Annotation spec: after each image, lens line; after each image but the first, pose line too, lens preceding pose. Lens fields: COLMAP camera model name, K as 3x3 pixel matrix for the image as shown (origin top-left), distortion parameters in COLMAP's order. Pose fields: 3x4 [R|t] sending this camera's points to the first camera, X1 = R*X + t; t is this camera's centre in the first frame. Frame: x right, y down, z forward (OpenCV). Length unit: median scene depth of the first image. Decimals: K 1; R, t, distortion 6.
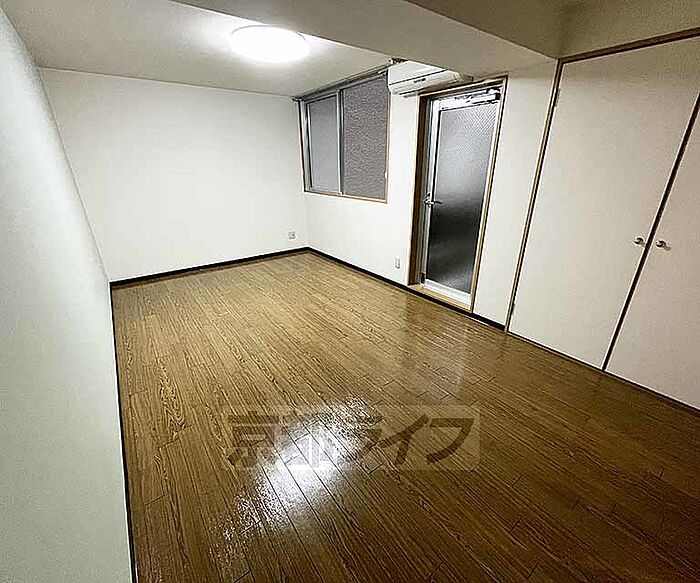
lens RADIAL K [[314.2, 0, 353.2], [0, 314.2, 288.5], [0, 0, 1]] dist [-0.005177, -0.000812]
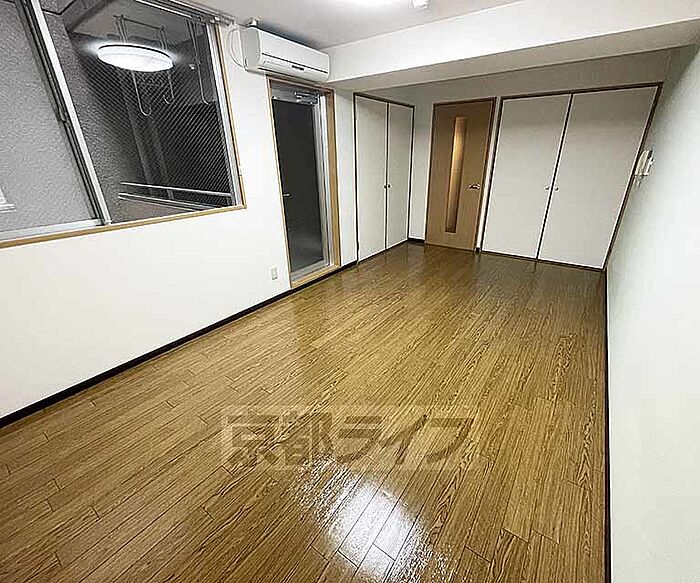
lens RADIAL K [[314.2, 0, 365.2], [0, 314.2, 289.6], [0, 0, 1]] dist [-0.005177, -0.000812]
pose [[-0.317929, -0.369586, 0.873114, -0.690049], [0.365034, 0.802190, 0.472485, -0.354296], [-0.875027, 0.468933, -0.120128, 0.900774]]
